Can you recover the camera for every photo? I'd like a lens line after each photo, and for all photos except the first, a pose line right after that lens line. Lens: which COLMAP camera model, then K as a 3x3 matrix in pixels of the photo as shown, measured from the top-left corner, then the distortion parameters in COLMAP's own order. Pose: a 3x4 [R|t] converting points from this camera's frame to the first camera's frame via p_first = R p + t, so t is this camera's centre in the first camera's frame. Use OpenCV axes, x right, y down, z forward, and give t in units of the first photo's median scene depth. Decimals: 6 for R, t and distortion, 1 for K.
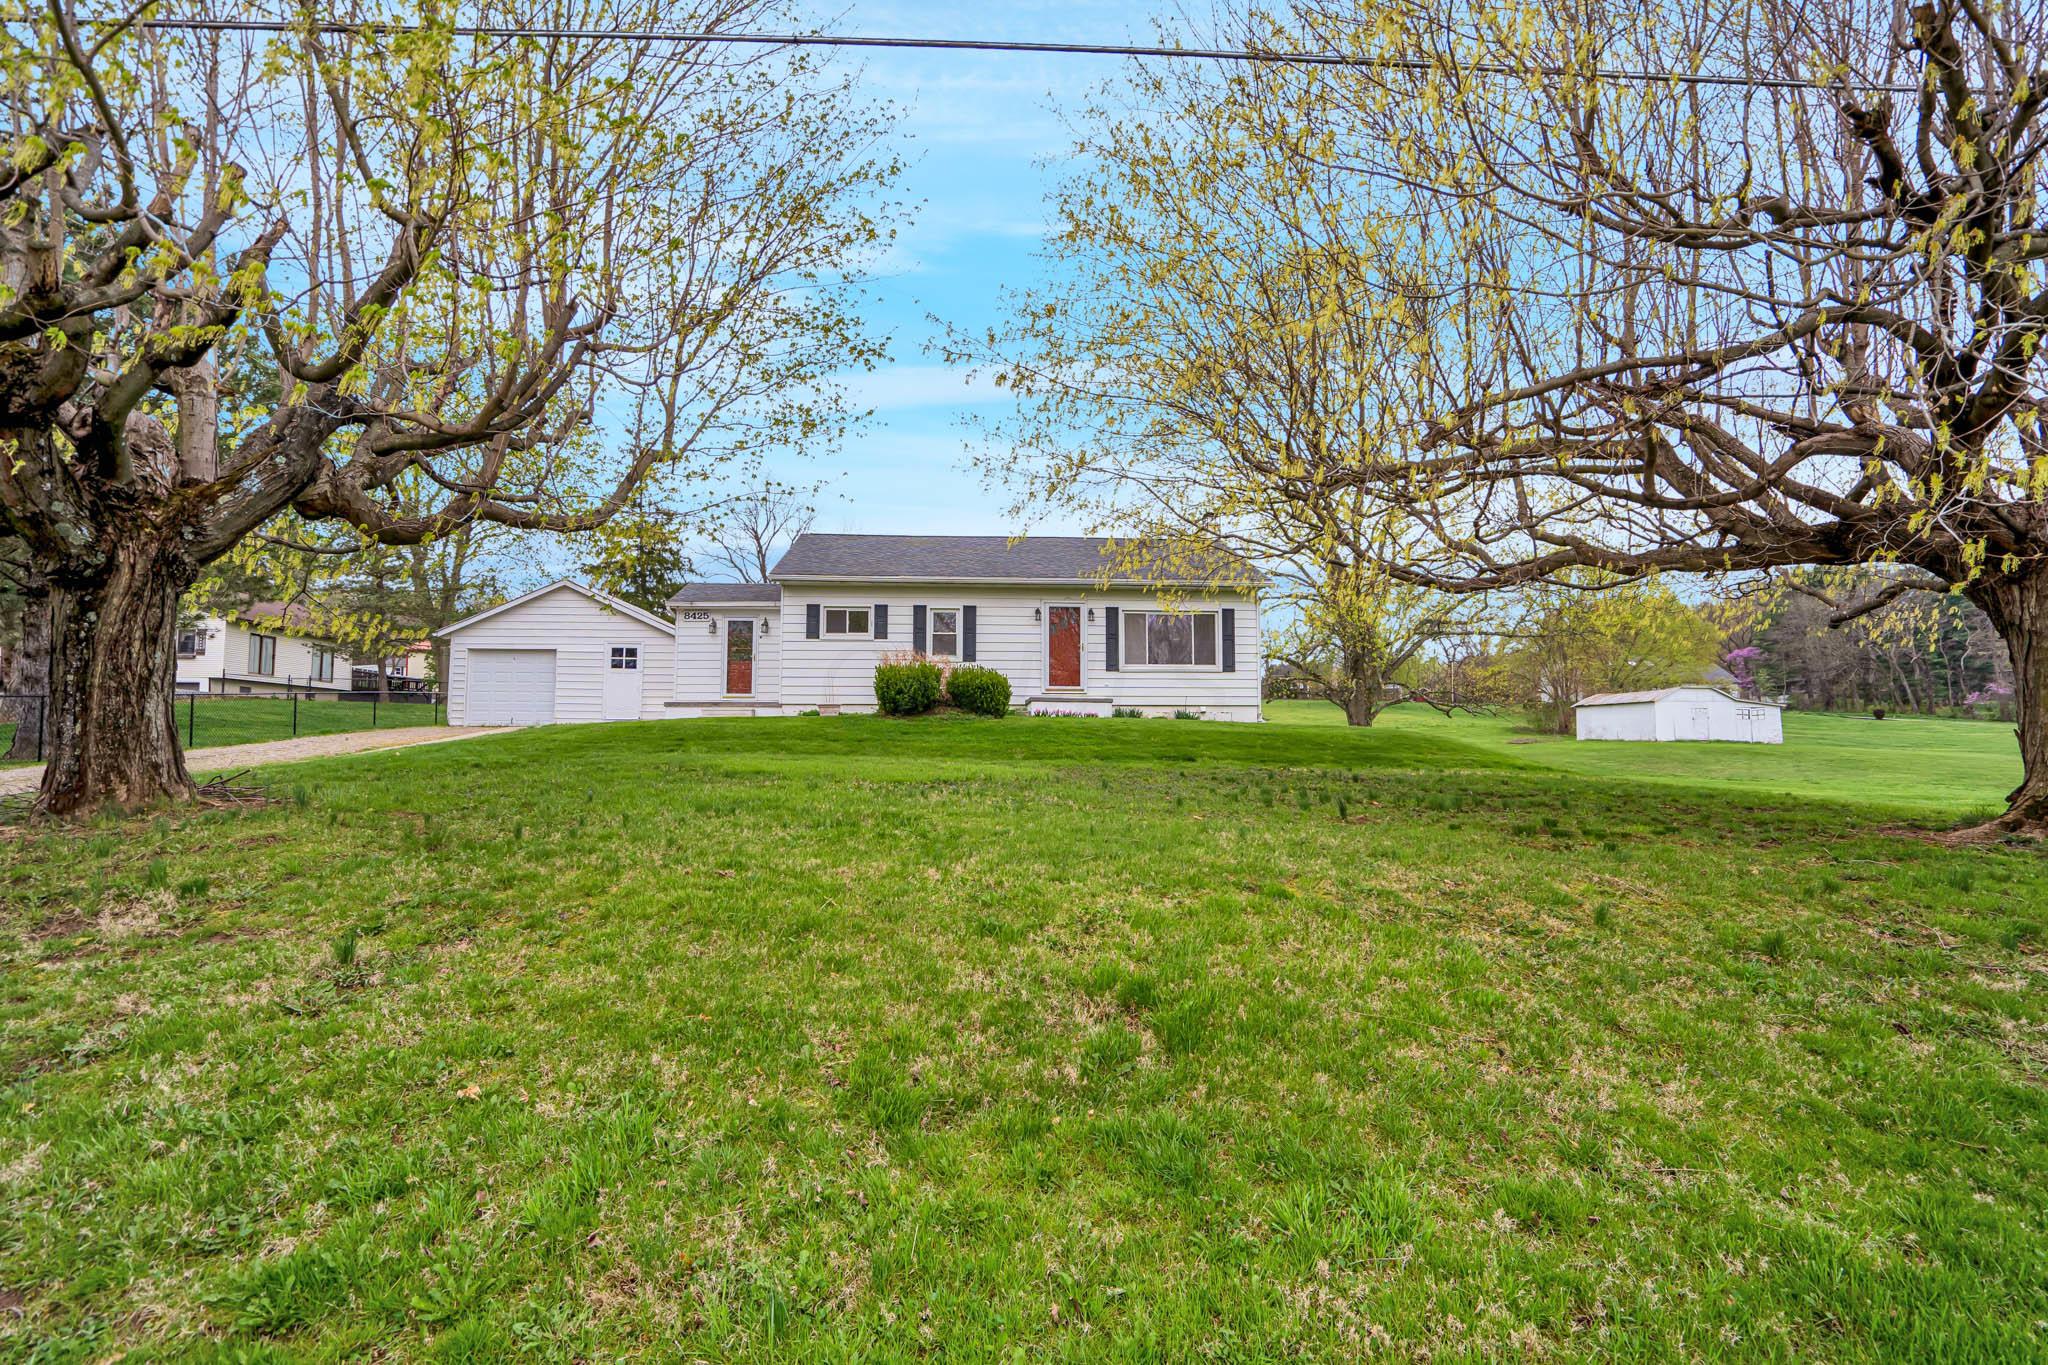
lens RADIAL K [[985.9, 0, 1031.1], [0, 985.9, 689.3], [0, 0, 1]] dist [-0.040639, 0.000367]
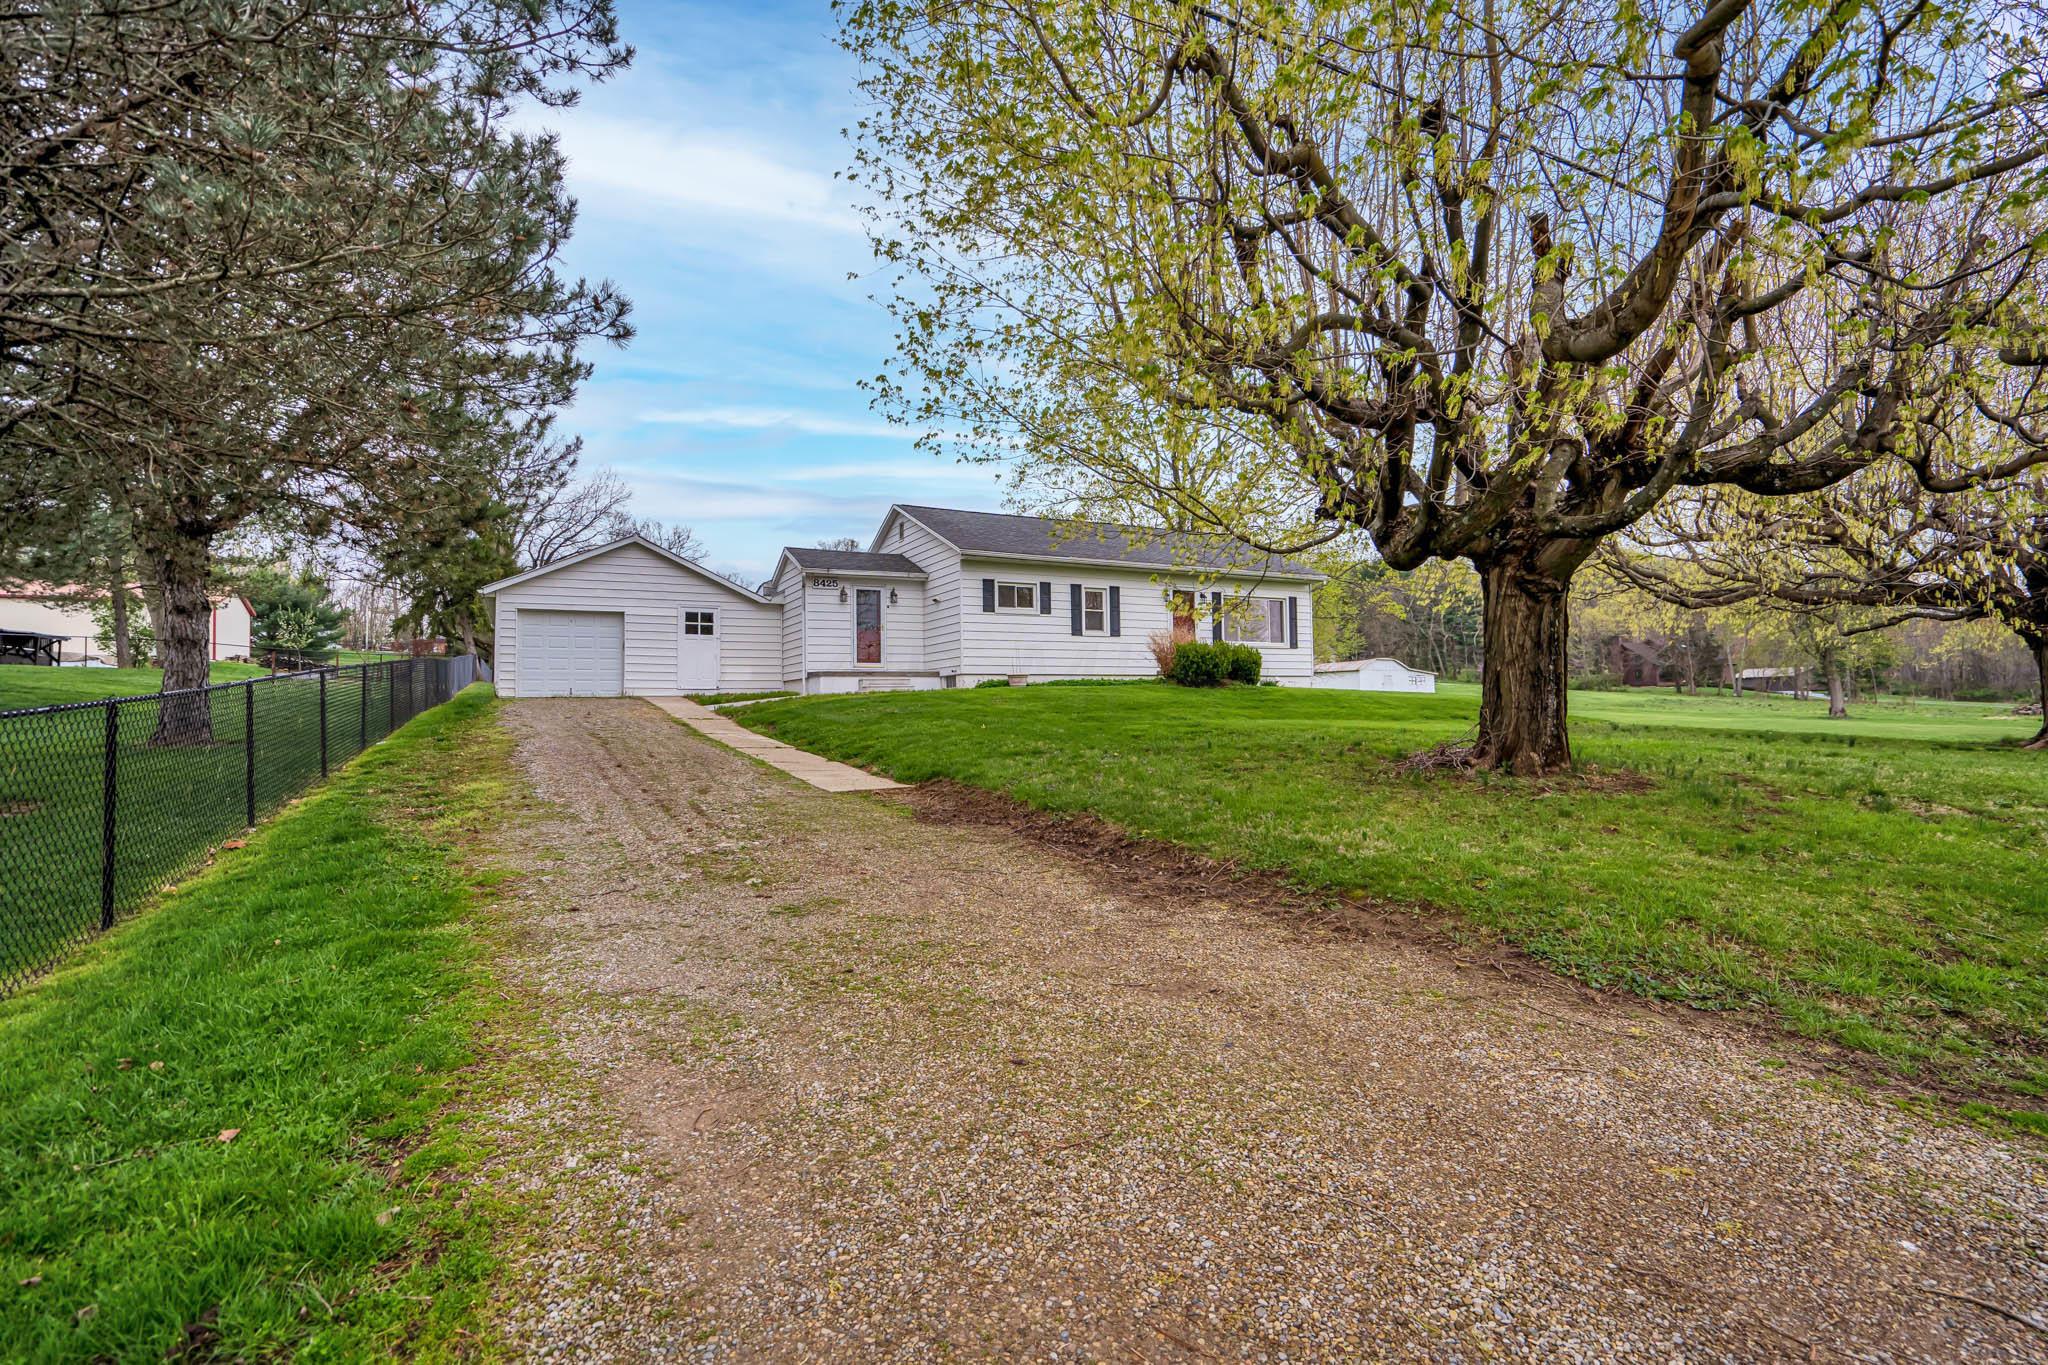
lens RADIAL K [[985.9, 0, 1031.1], [0, 985.9, 689.3], [0, 0, 1]] dist [-0.040639, 0.000367]
pose [[0.912181, -0.004799, 0.409759, -0.606179], [-0.010578, 0.999322, 0.035252, -0.006441], [-0.409651, -0.036490, 0.911512, 0.017056]]
